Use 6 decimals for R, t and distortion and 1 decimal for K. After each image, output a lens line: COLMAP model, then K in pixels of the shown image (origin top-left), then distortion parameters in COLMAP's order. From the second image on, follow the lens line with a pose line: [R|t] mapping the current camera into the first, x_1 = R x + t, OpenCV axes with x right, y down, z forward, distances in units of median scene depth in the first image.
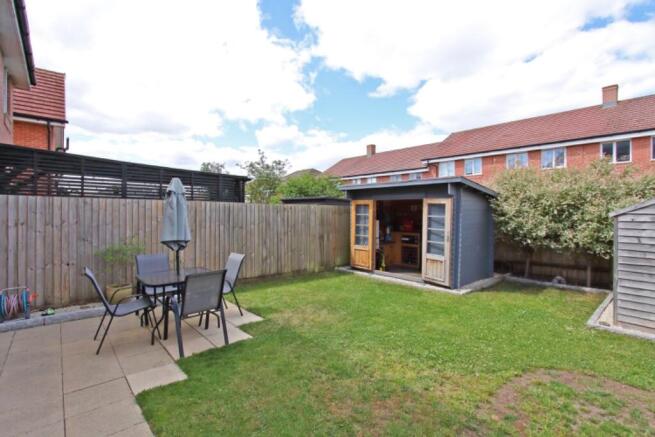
lens RADIAL K [[307.8, 0, 328.8], [0, 307.8, 214.3], [0, 0, 1]] dist [-0.019316, 0.003269]
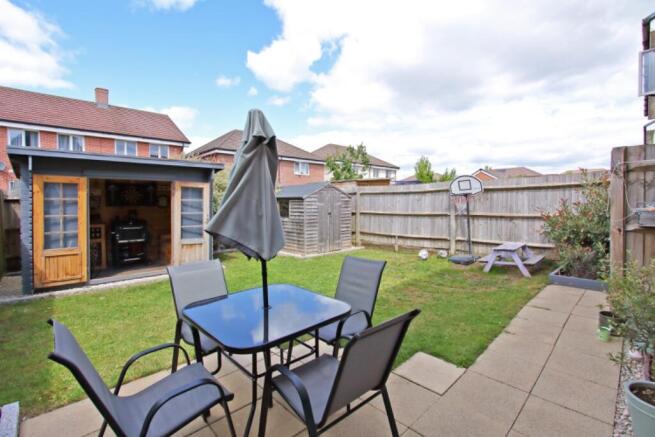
lens RADIAL K [[307.8, 0, 324.0], [0, 307.8, 206.9], [0, 0, 1]] dist [-0.019316, 0.003269]
pose [[-0.025510, -0.017601, 0.999520, -0.618470], [0.015160, 0.999723, 0.017992, 0.016311], [-0.999560, 0.015612, -0.025236, 0.568197]]
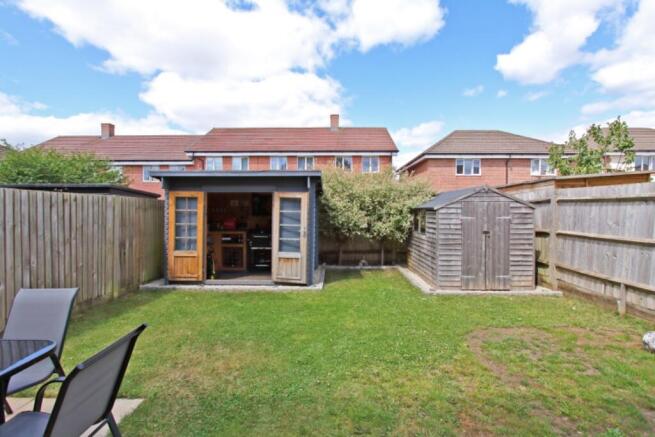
lens RADIAL K [[307.8, 0, 327.5], [0, 307.8, 214.5], [0, 0, 1]] dist [-0.019316, 0.003269]
pose [[0.681203, -0.011531, 0.732004, -0.249169], [0.006886, 0.999933, 0.009344, 0.007460], [-0.732063, -0.001324, 0.681236, 0.260425]]
